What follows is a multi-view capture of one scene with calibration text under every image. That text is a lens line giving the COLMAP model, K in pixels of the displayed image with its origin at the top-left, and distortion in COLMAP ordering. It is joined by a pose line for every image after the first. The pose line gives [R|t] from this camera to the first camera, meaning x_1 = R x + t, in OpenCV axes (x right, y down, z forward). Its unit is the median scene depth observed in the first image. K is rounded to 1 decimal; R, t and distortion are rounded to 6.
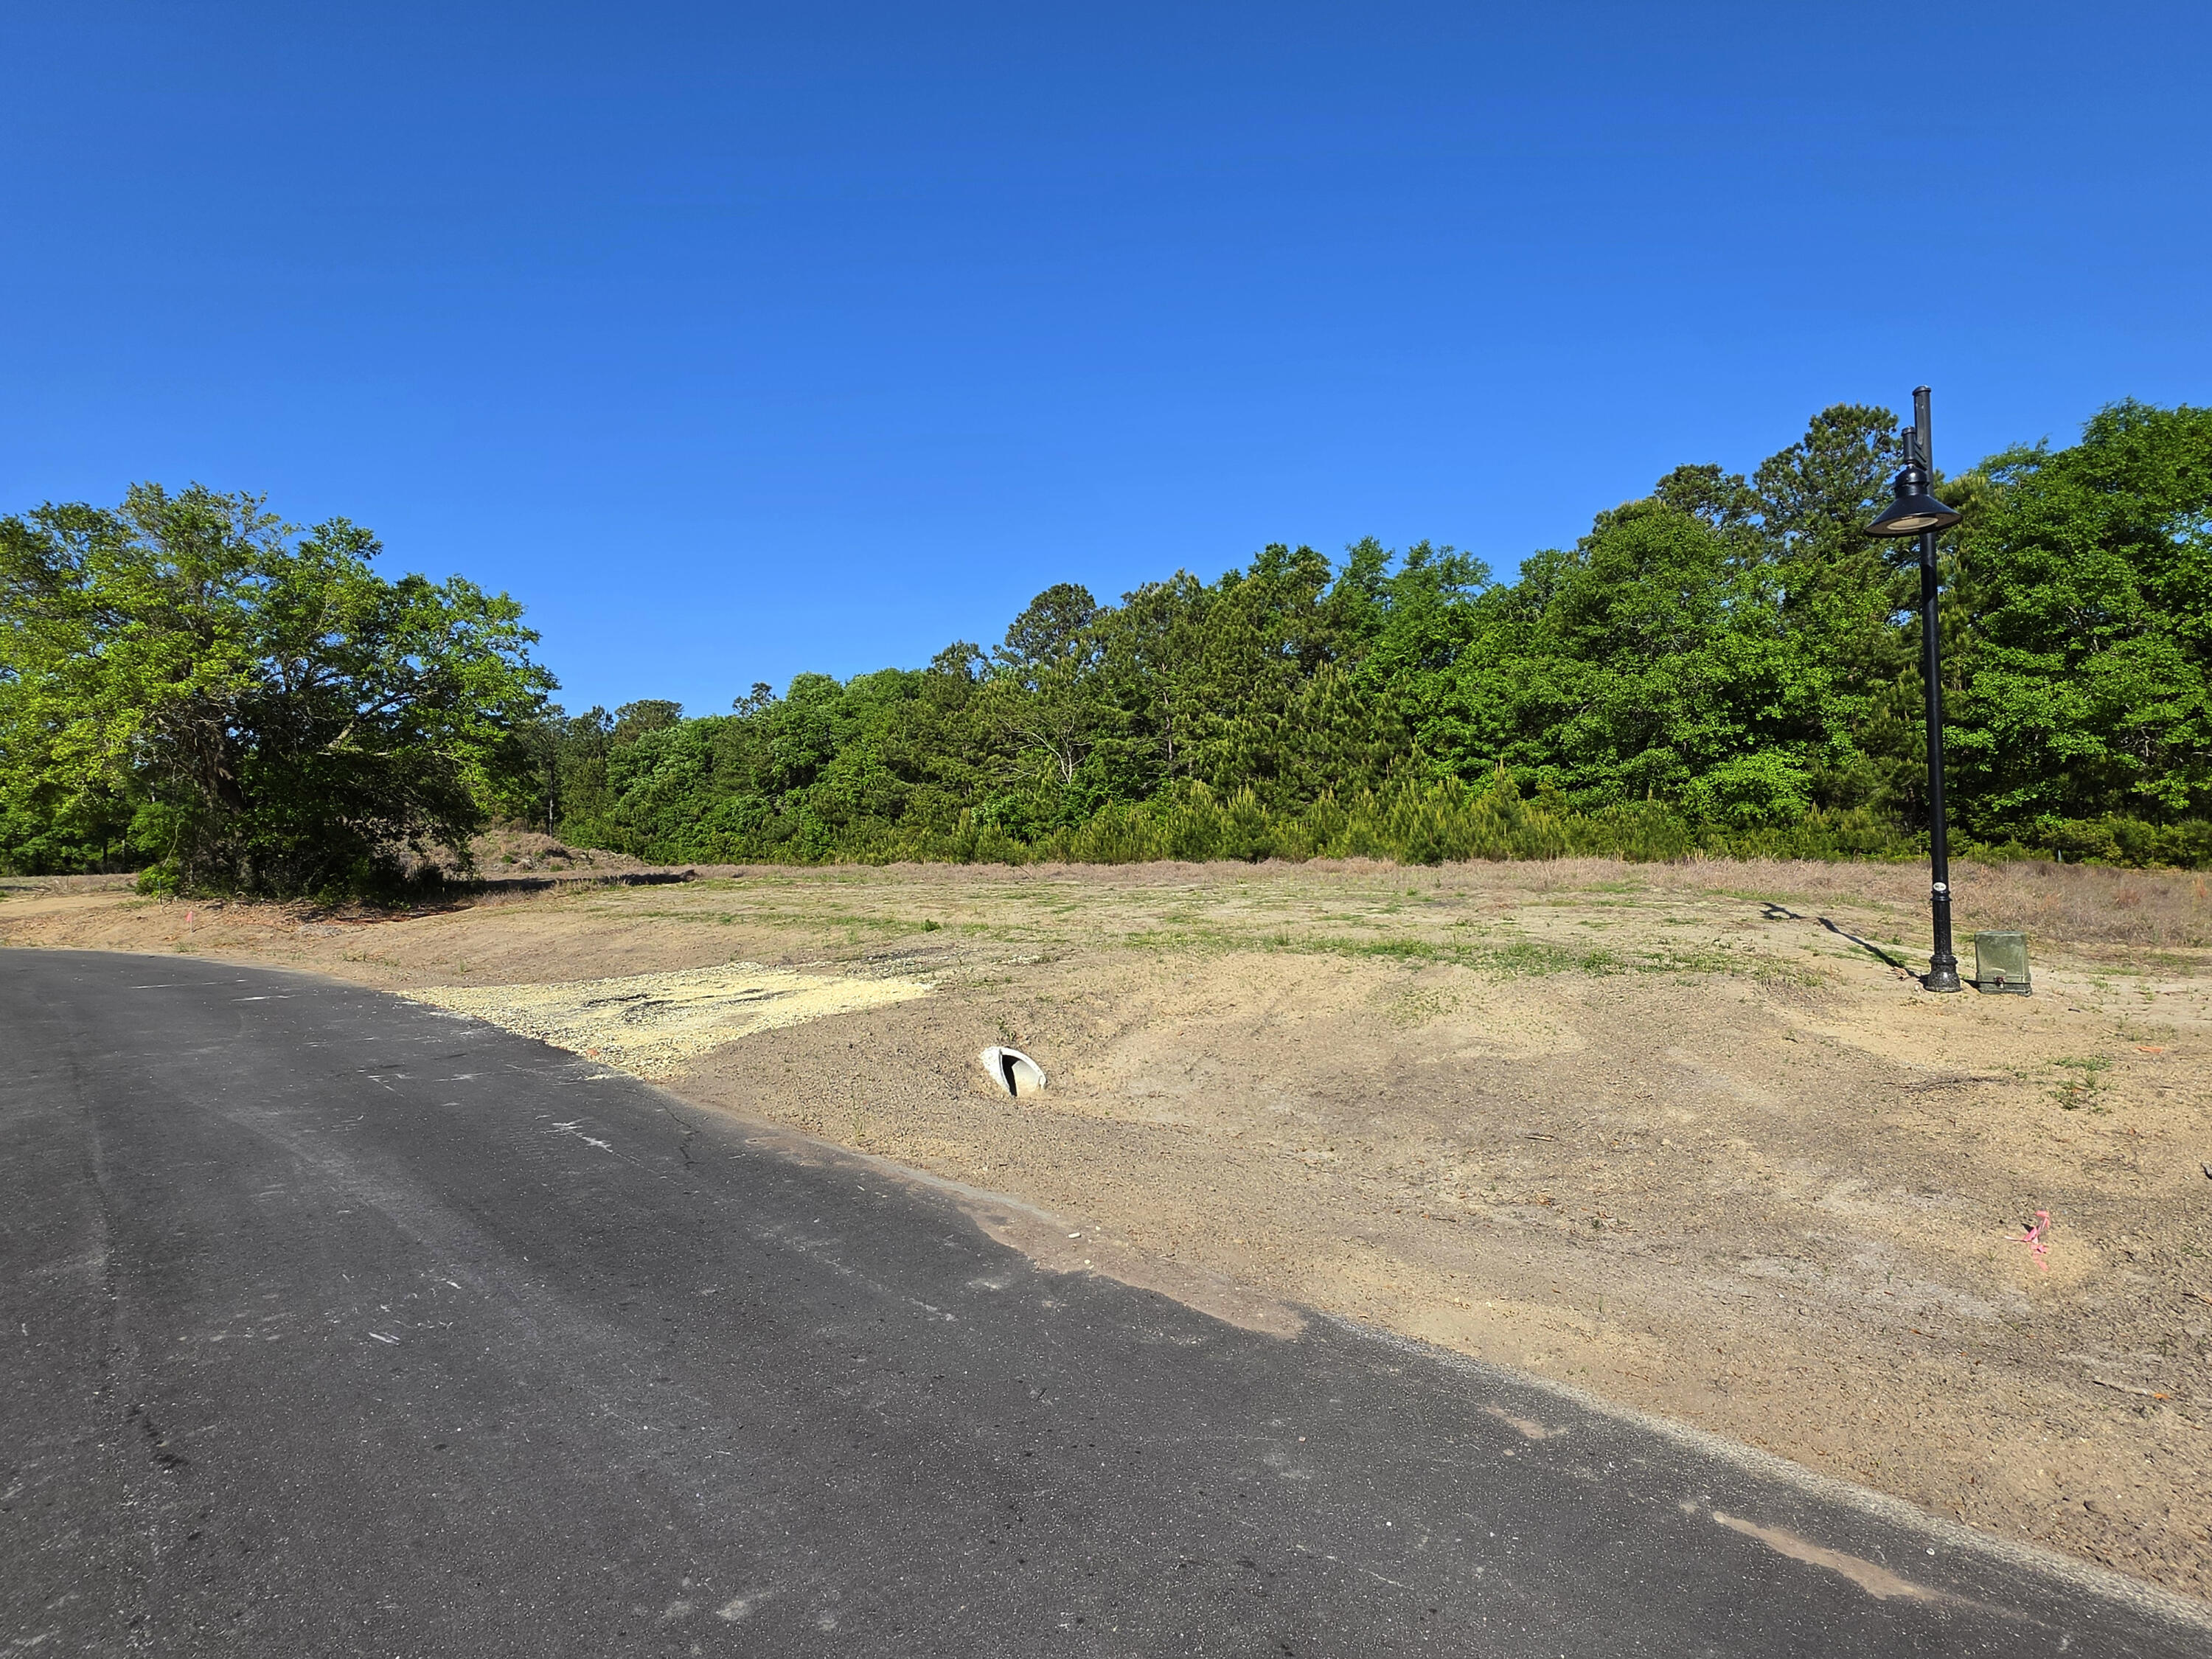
lens RADIAL K [[1049.8, 0, 1106.0], [0, 1049.8, 829.5], [0, 0, 1]] dist [0.002042, 0.000723]
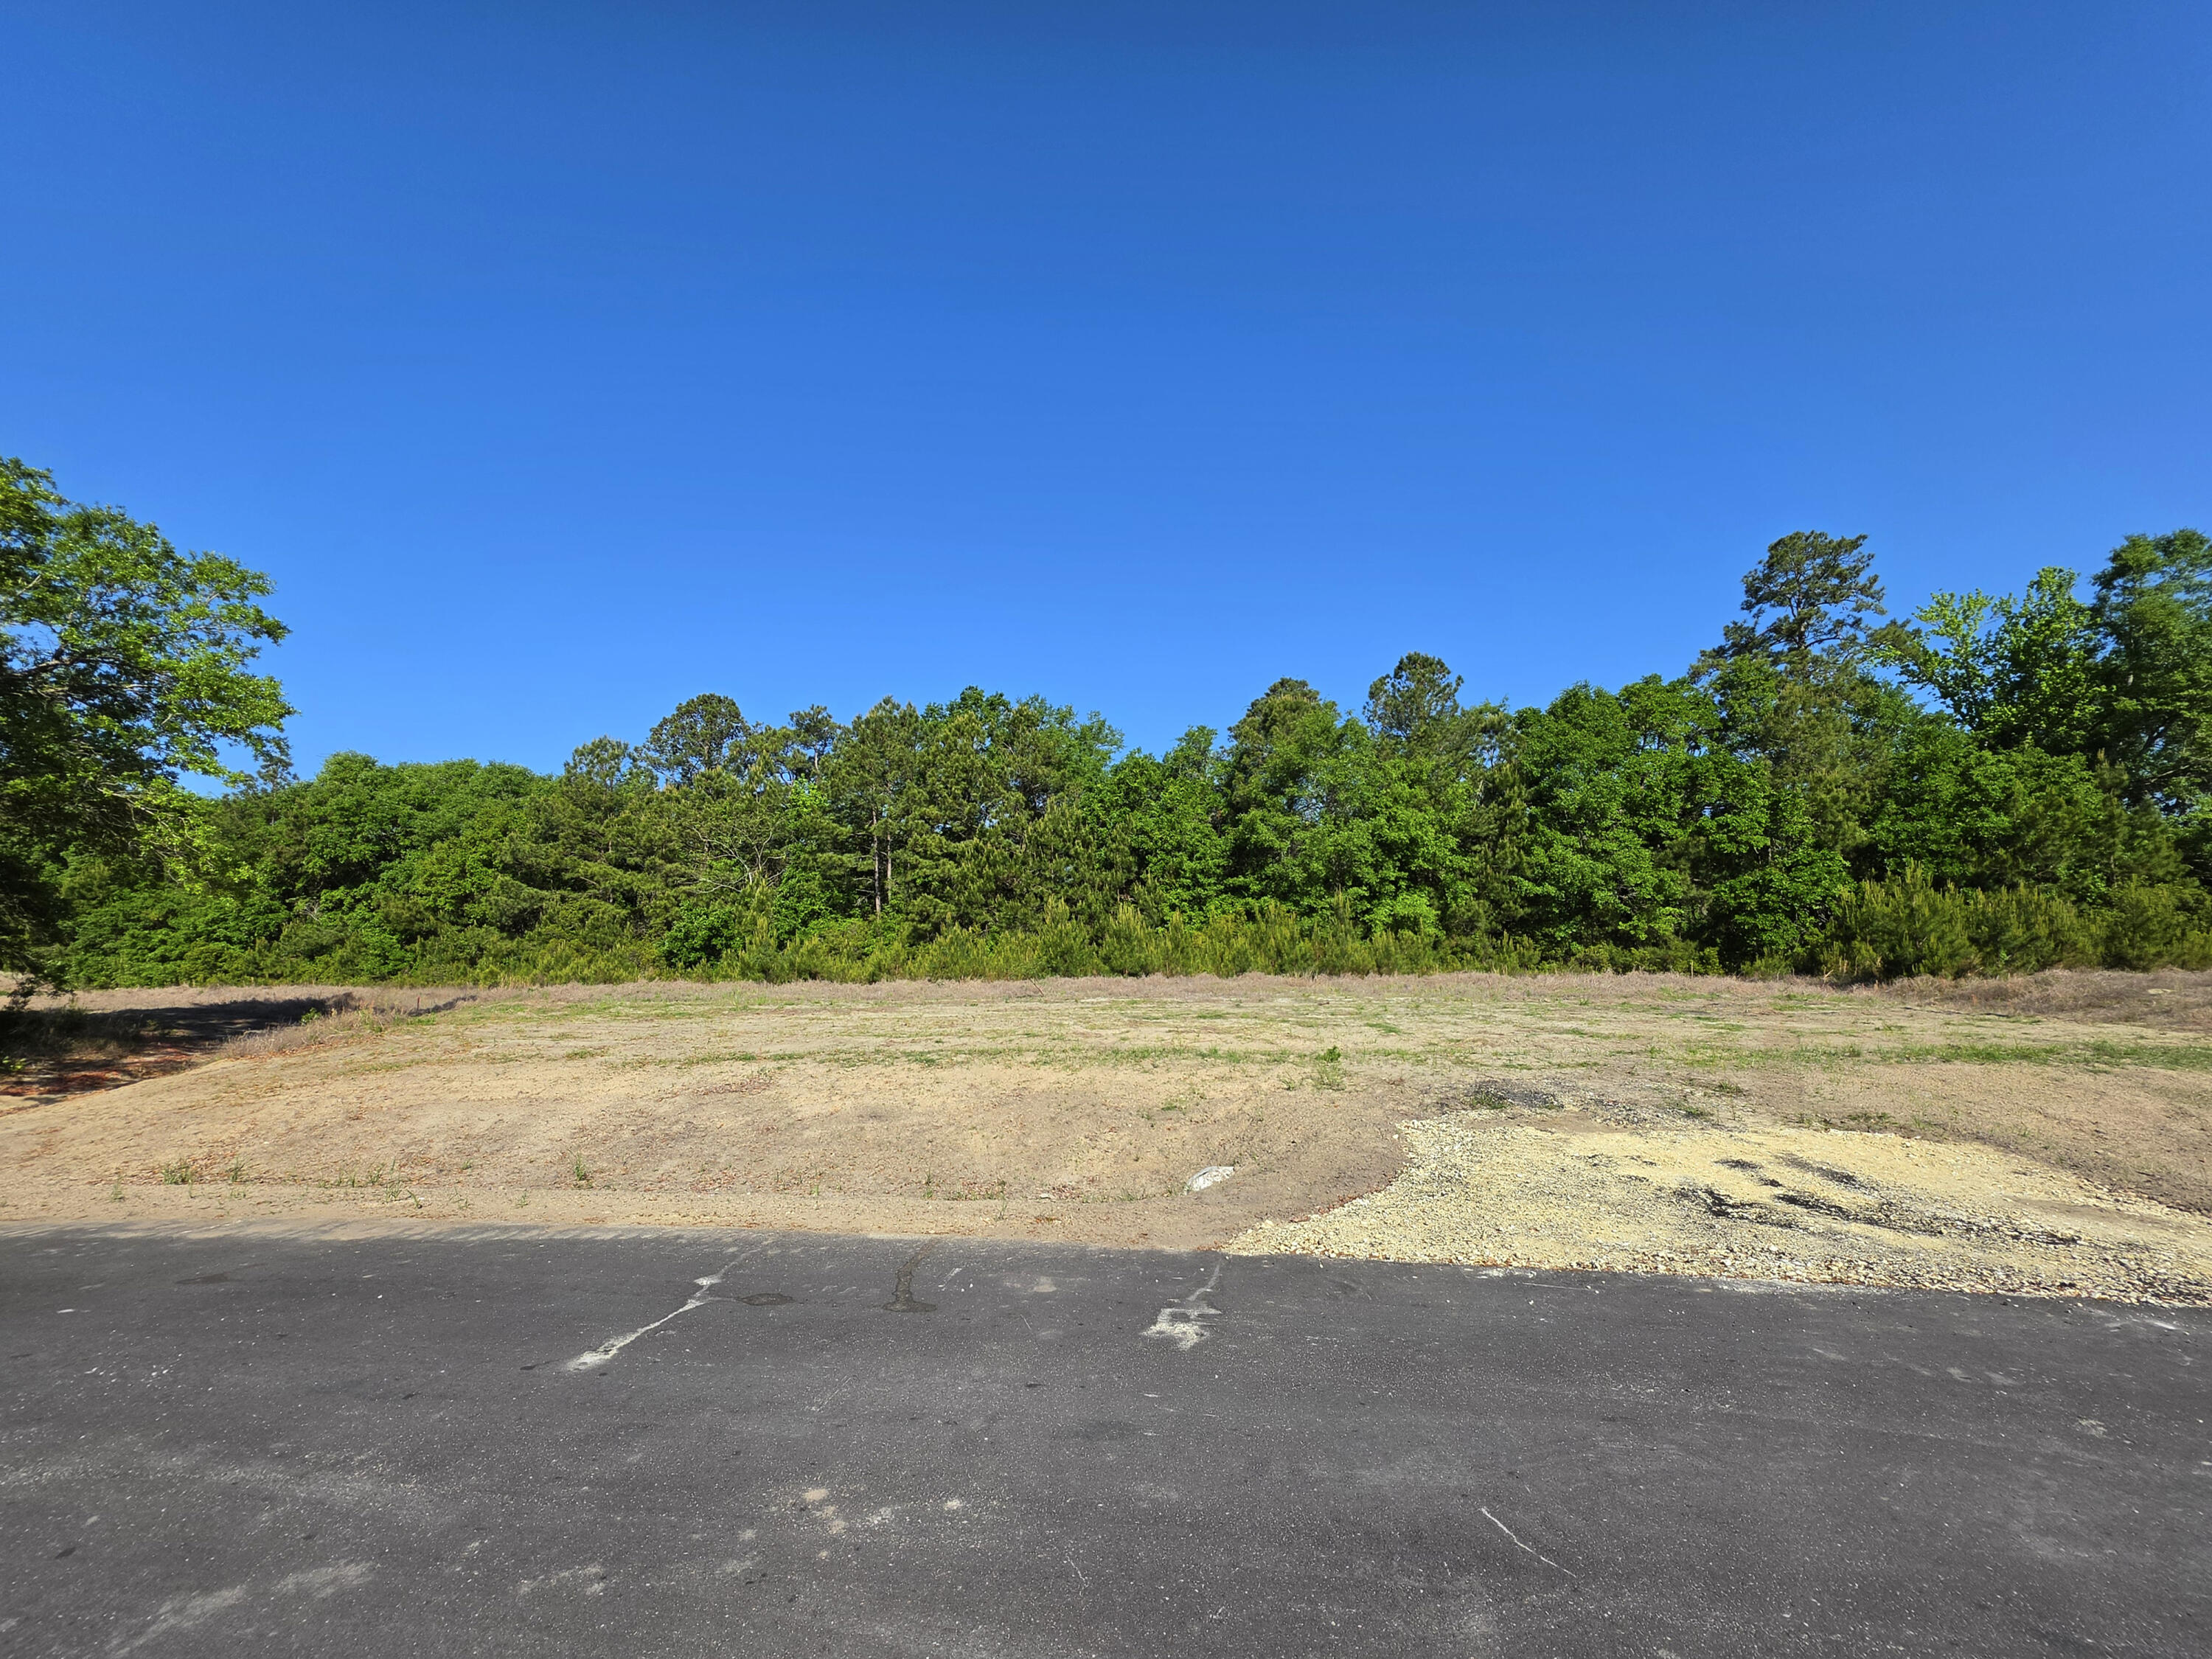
lens RADIAL K [[895.0, 0, 1104.9], [0, 895.0, 886.5], [0, 0, 1]] dist [0.001124, 0.000118]
pose [[0.858543, 0.045737, 0.510697, -0.366328], [-0.009939, 0.997311, -0.072609, 0.006093], [-0.512645, 0.057263, 0.856689, 0.269360]]
